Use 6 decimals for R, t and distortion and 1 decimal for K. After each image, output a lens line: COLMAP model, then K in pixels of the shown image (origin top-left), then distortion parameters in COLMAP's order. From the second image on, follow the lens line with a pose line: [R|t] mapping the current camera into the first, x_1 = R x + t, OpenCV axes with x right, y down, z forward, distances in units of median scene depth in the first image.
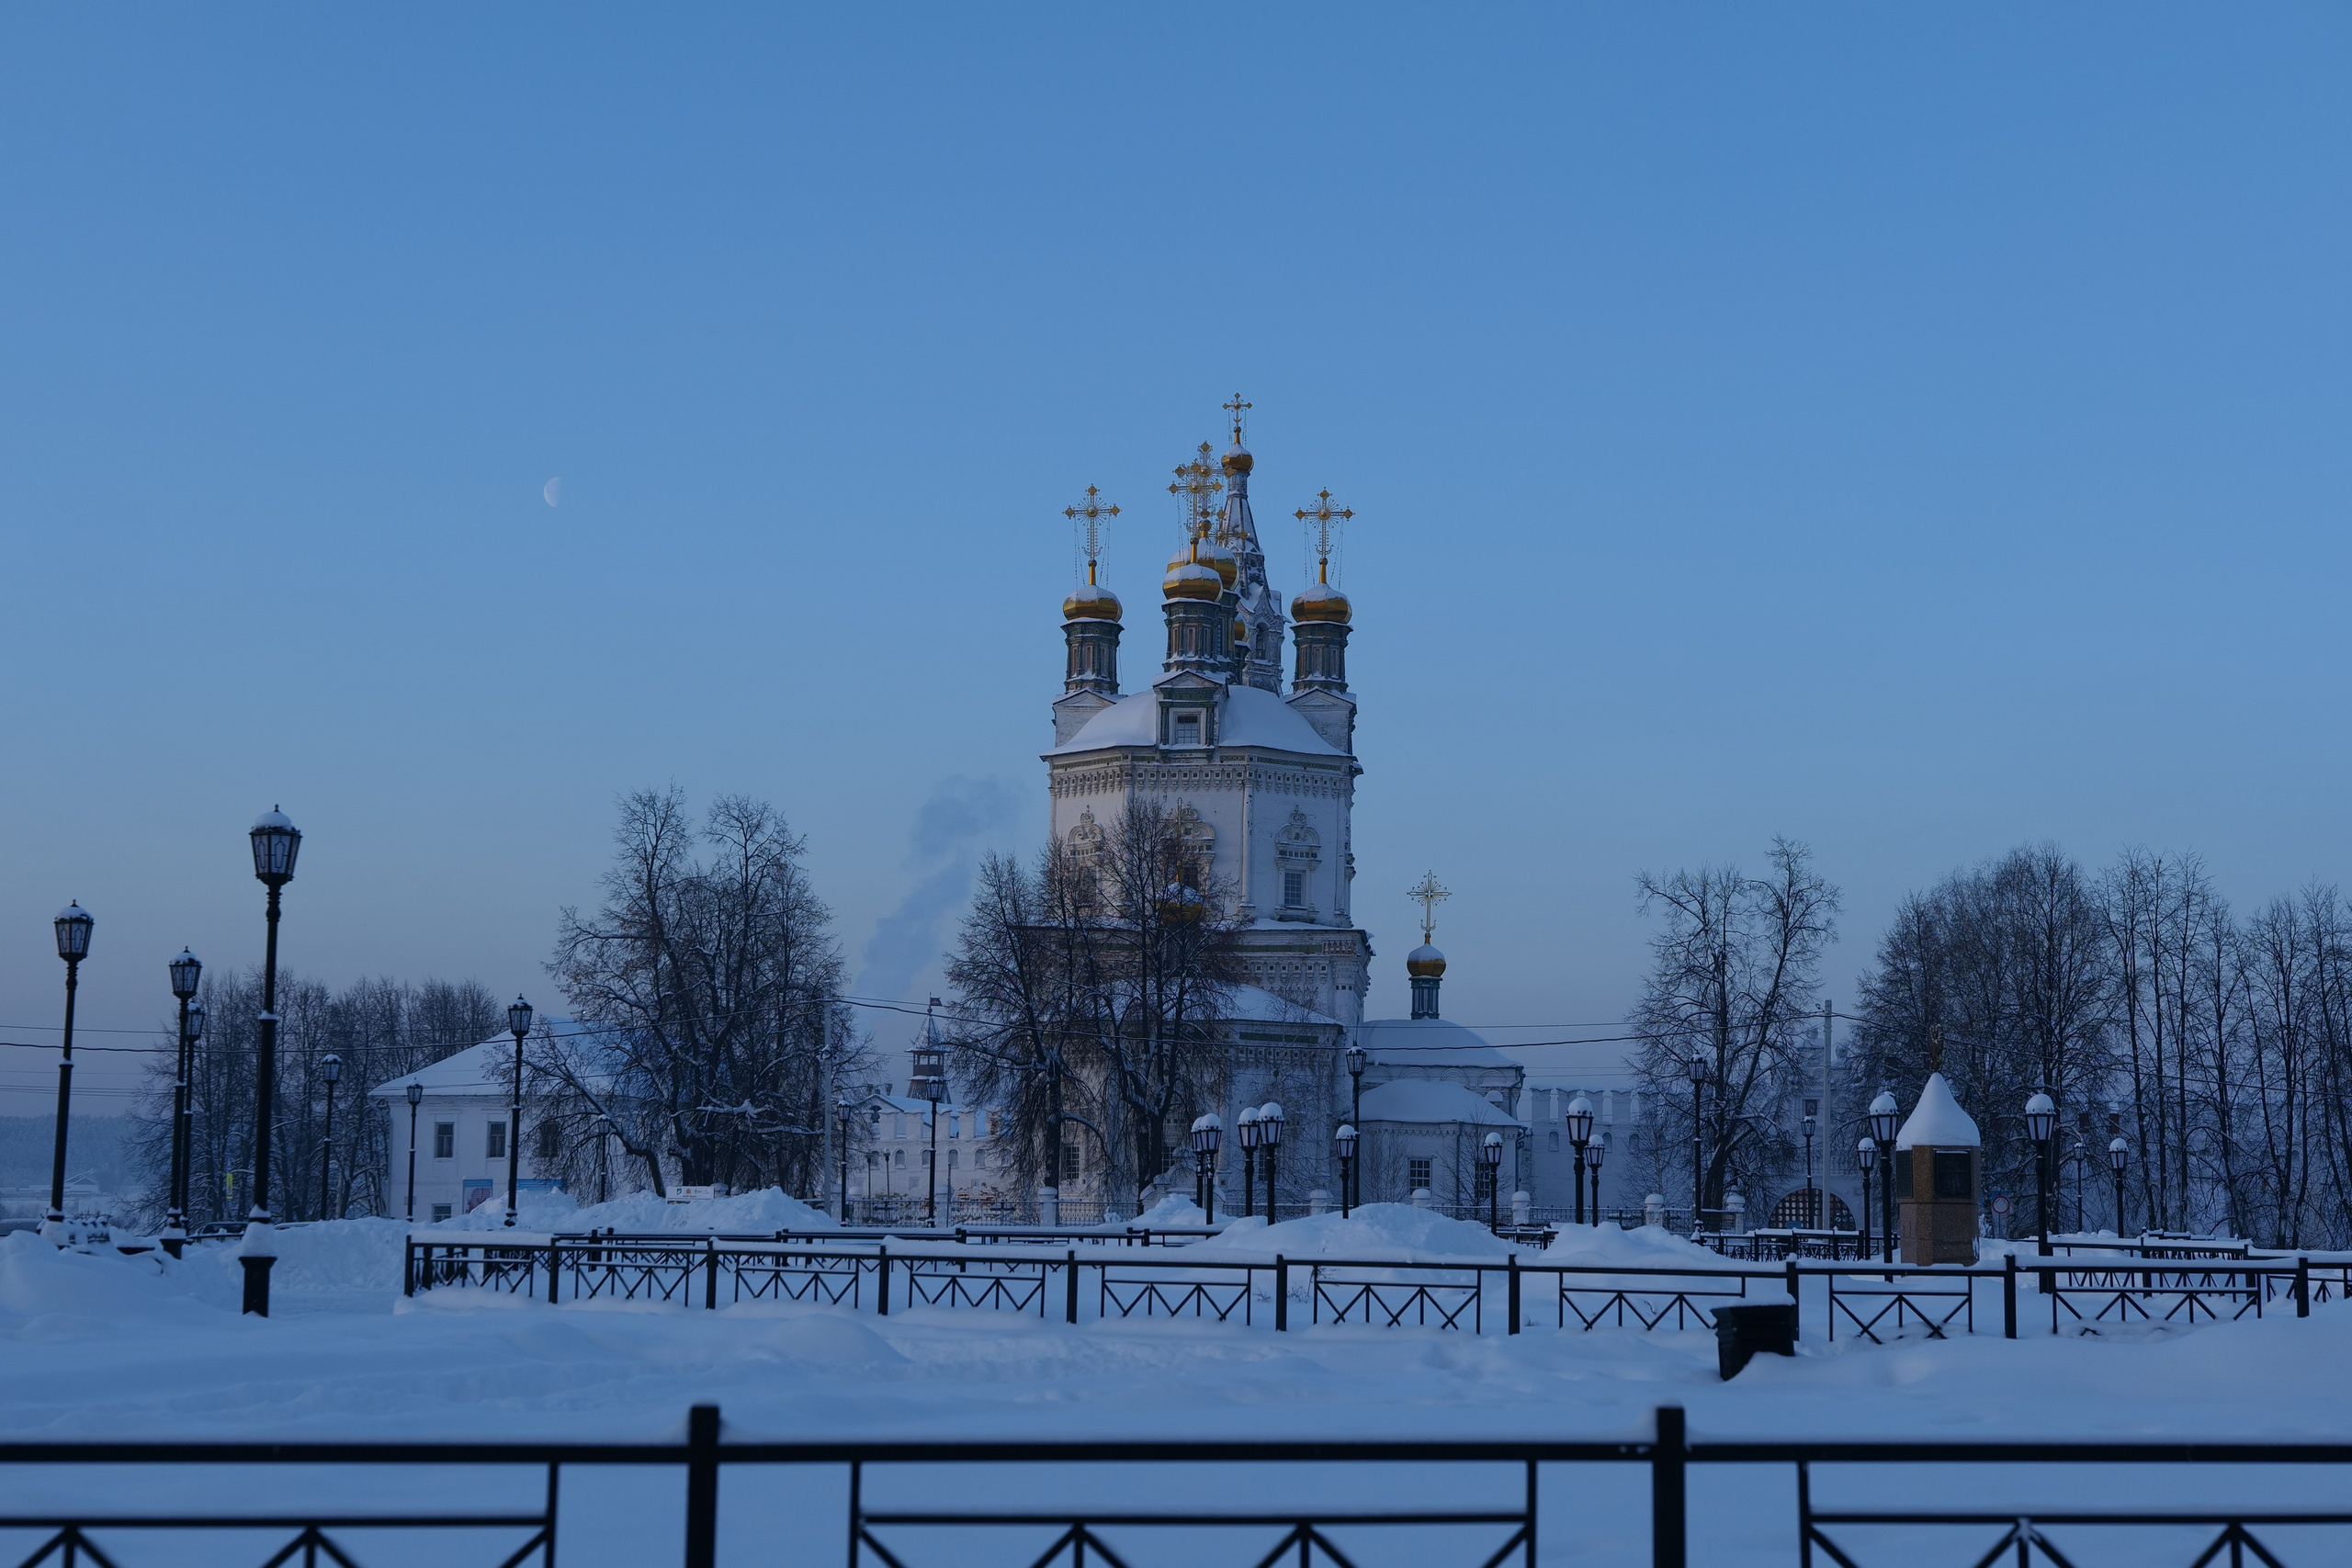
lens RADIAL K [[3235.7, 0, 1184.2], [0, 3235.7, 805.1], [0, 0, 1]] dist [0.003905, 0.027204]
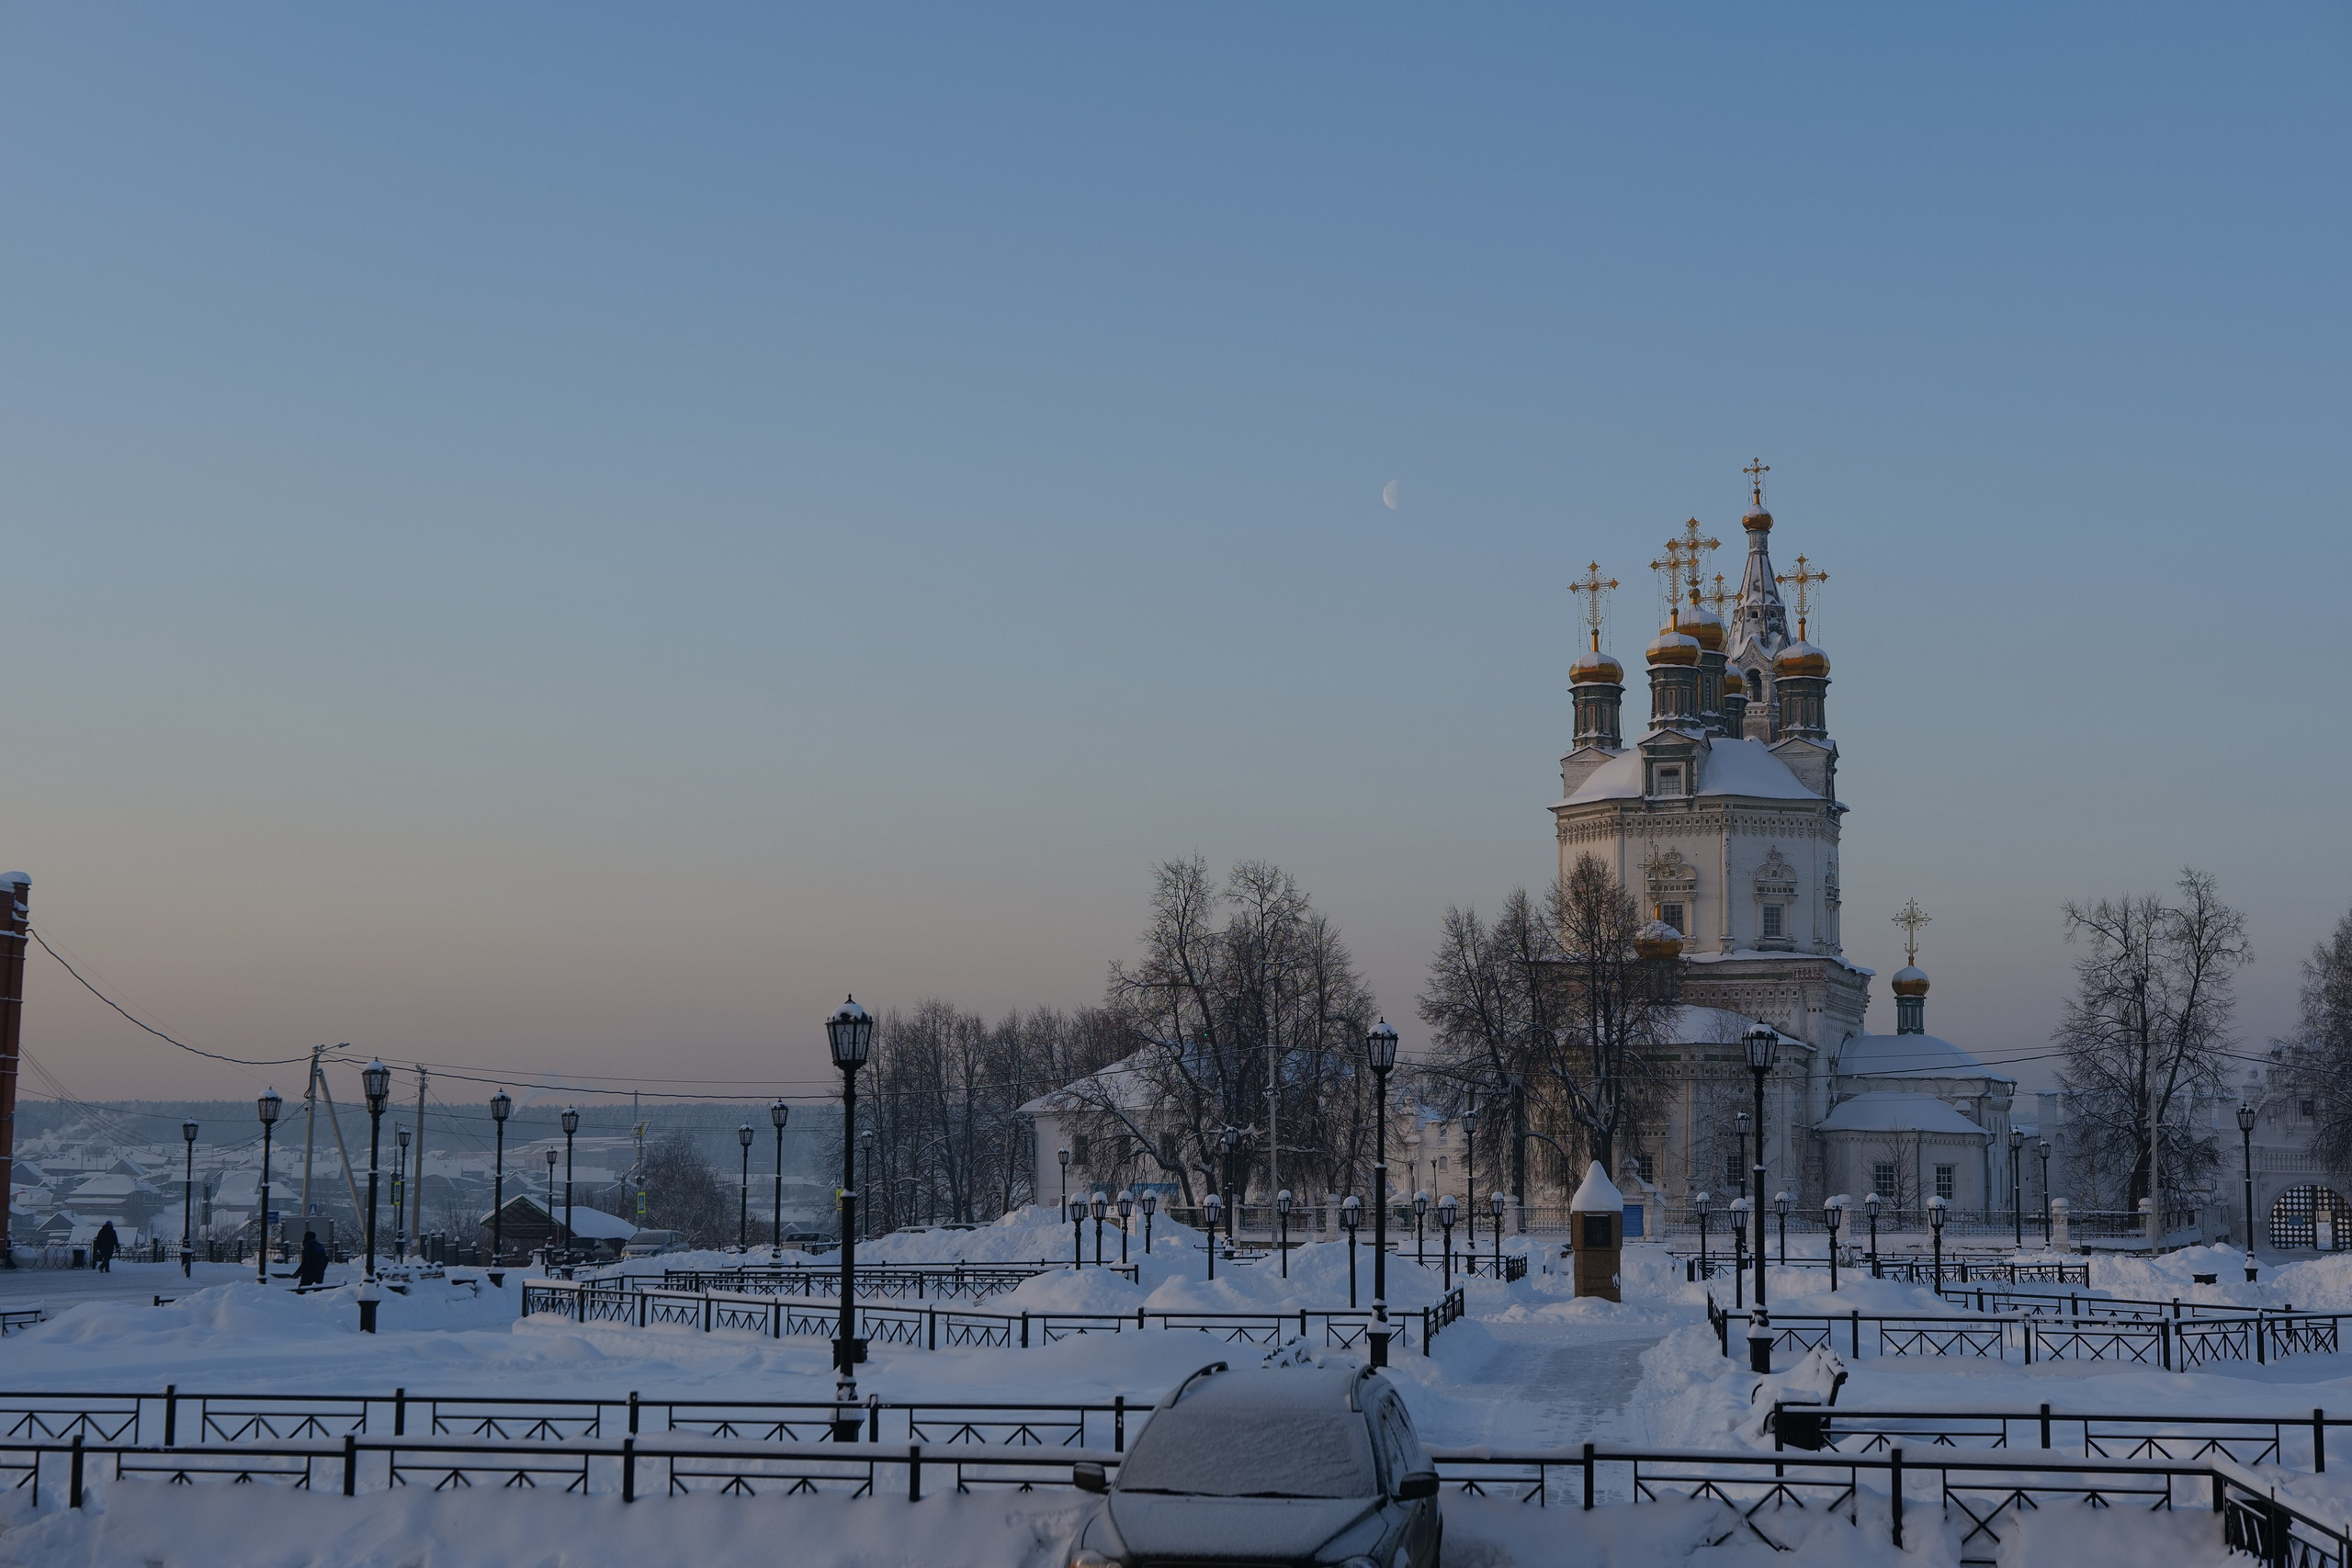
lens RADIAL K [[3235.7, 0, 1184.2], [0, 3235.7, 805.1], [0, 0, 1]] dist [0.003905, 0.027204]
pose [[0.967391, -0.036015, -0.250715, 0.119000], [0.037866, 0.999280, 0.002558, -0.024529], [0.250442, -0.011968, 0.968058, -0.126669]]
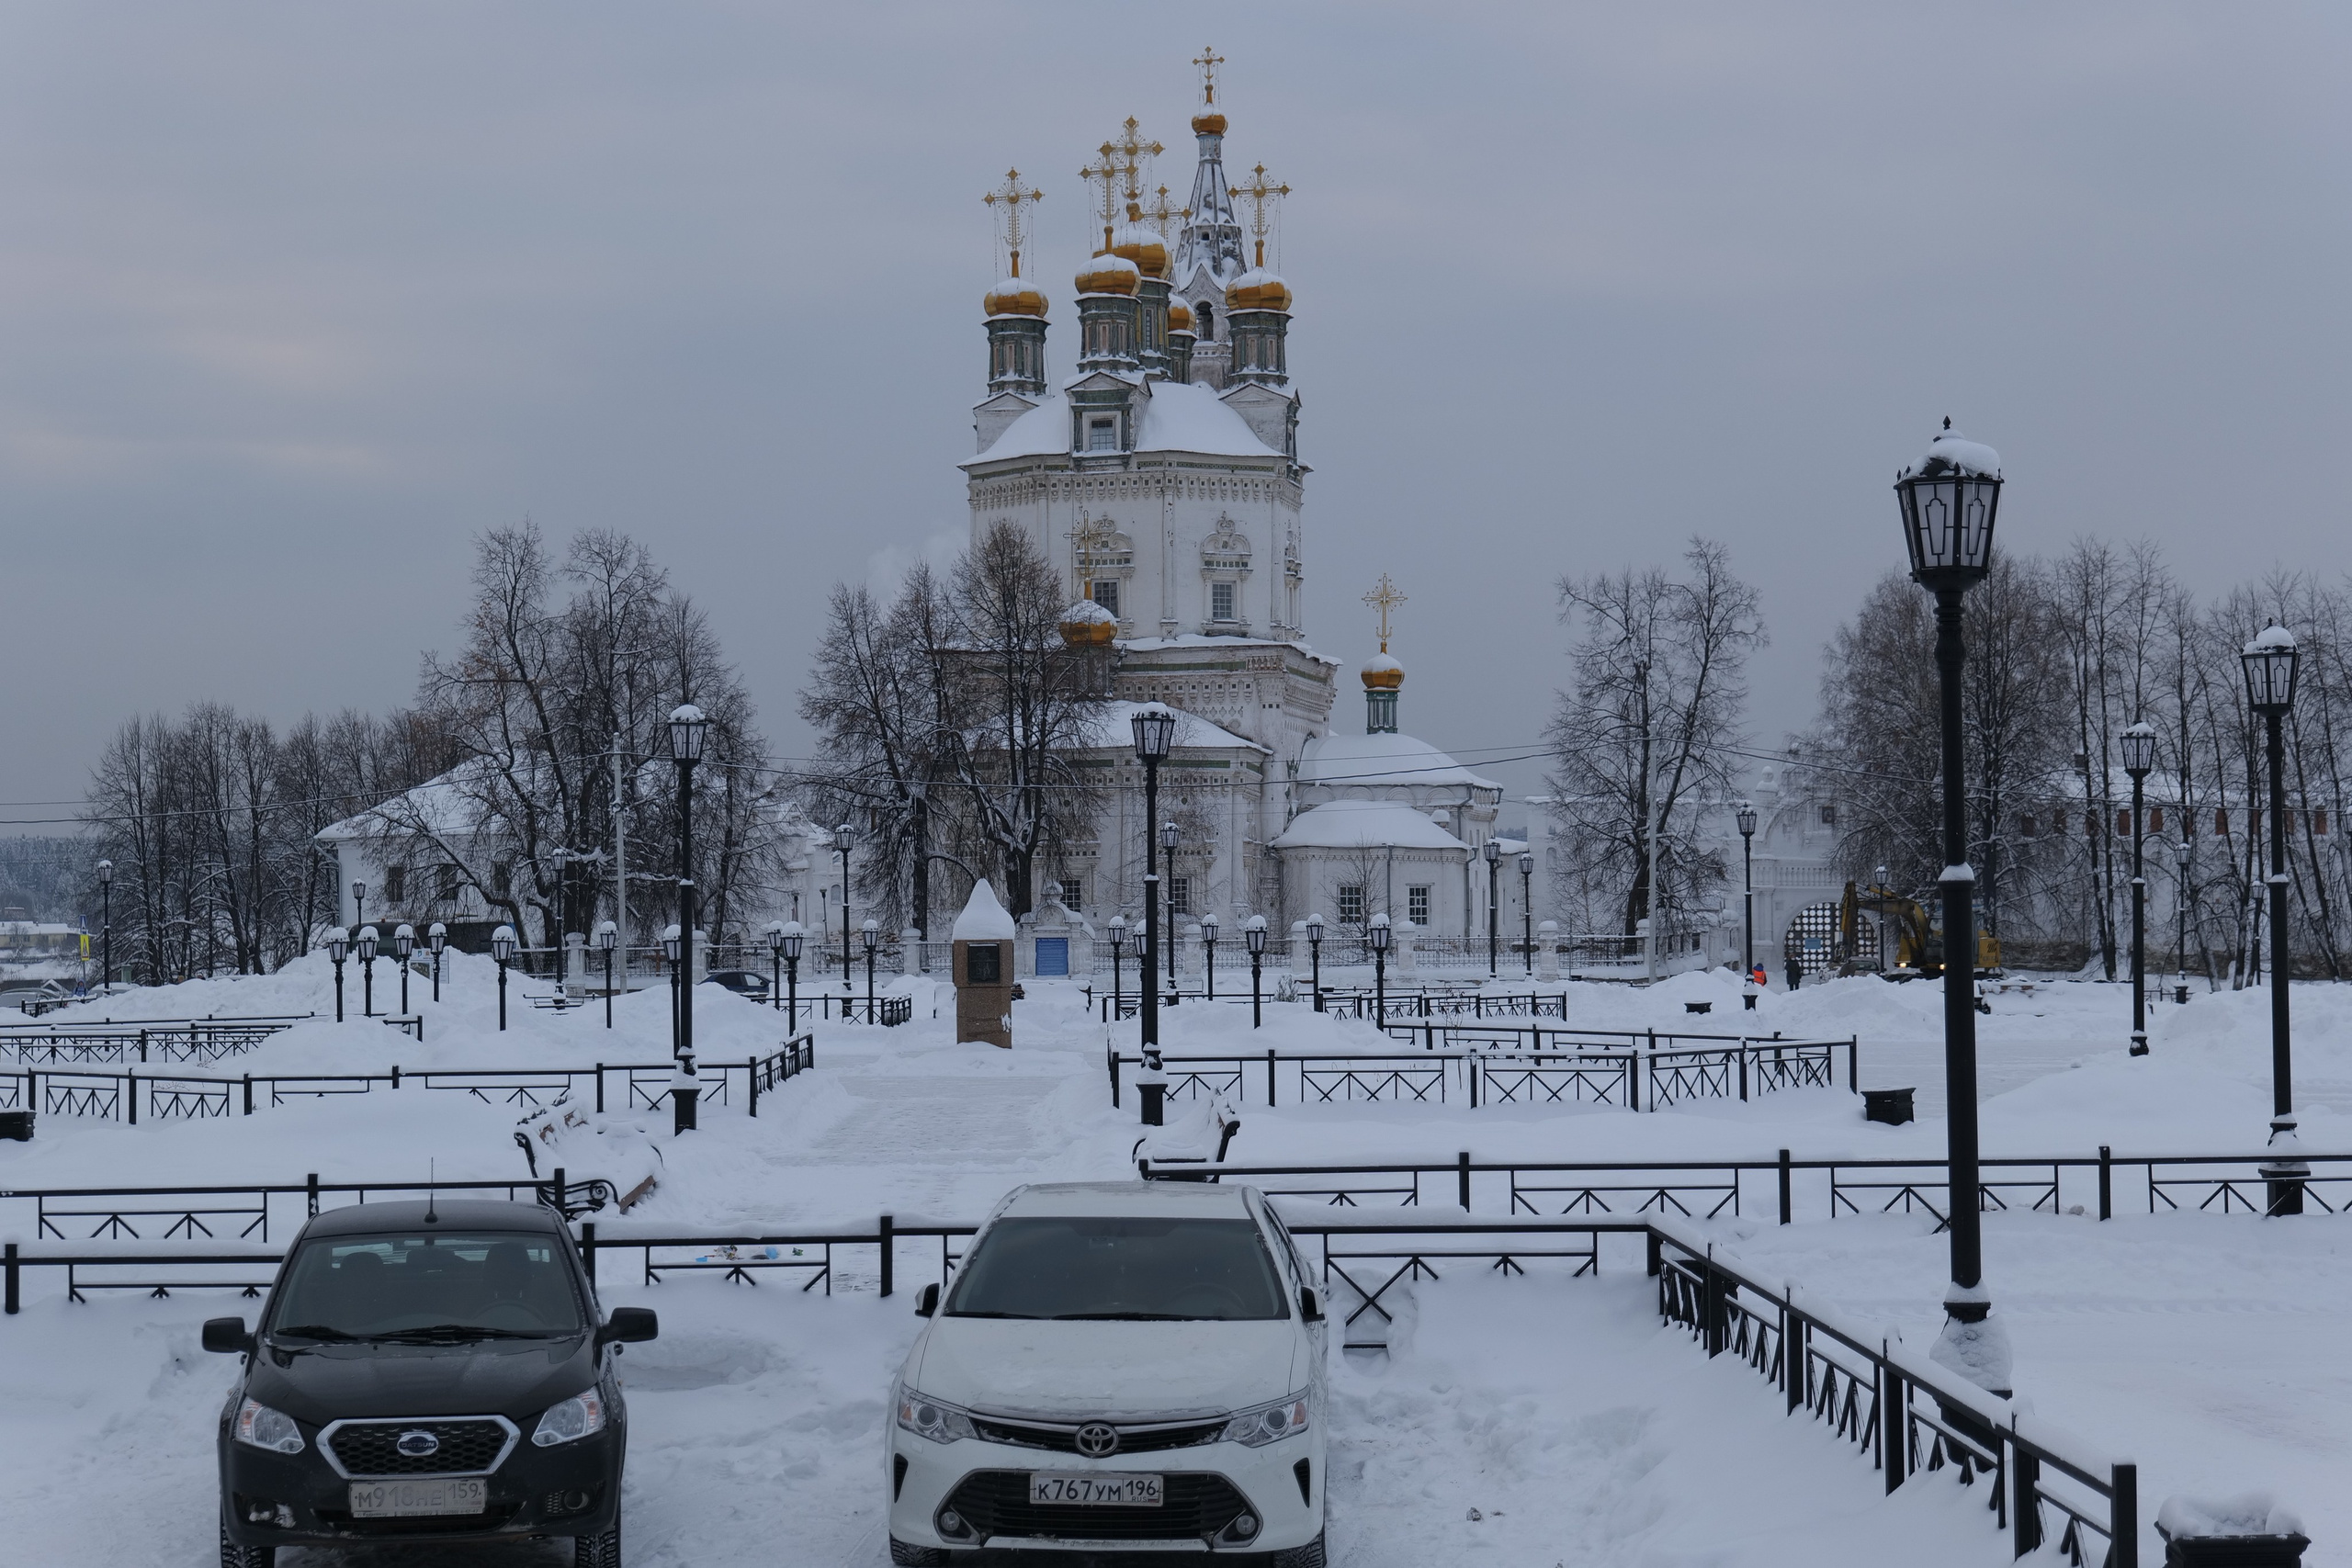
lens RADIAL K [[3854.1, 0, 1157.2], [0, 3854.1, 790.9], [0, 0, 1]] dist [0.000795, -0.051272]
pose [[0.994940, -0.025604, -0.097155, 0.122548], [0.034491, 0.995260, 0.090928, -0.021640], [0.094366, -0.093818, 0.991107, -0.113735]]
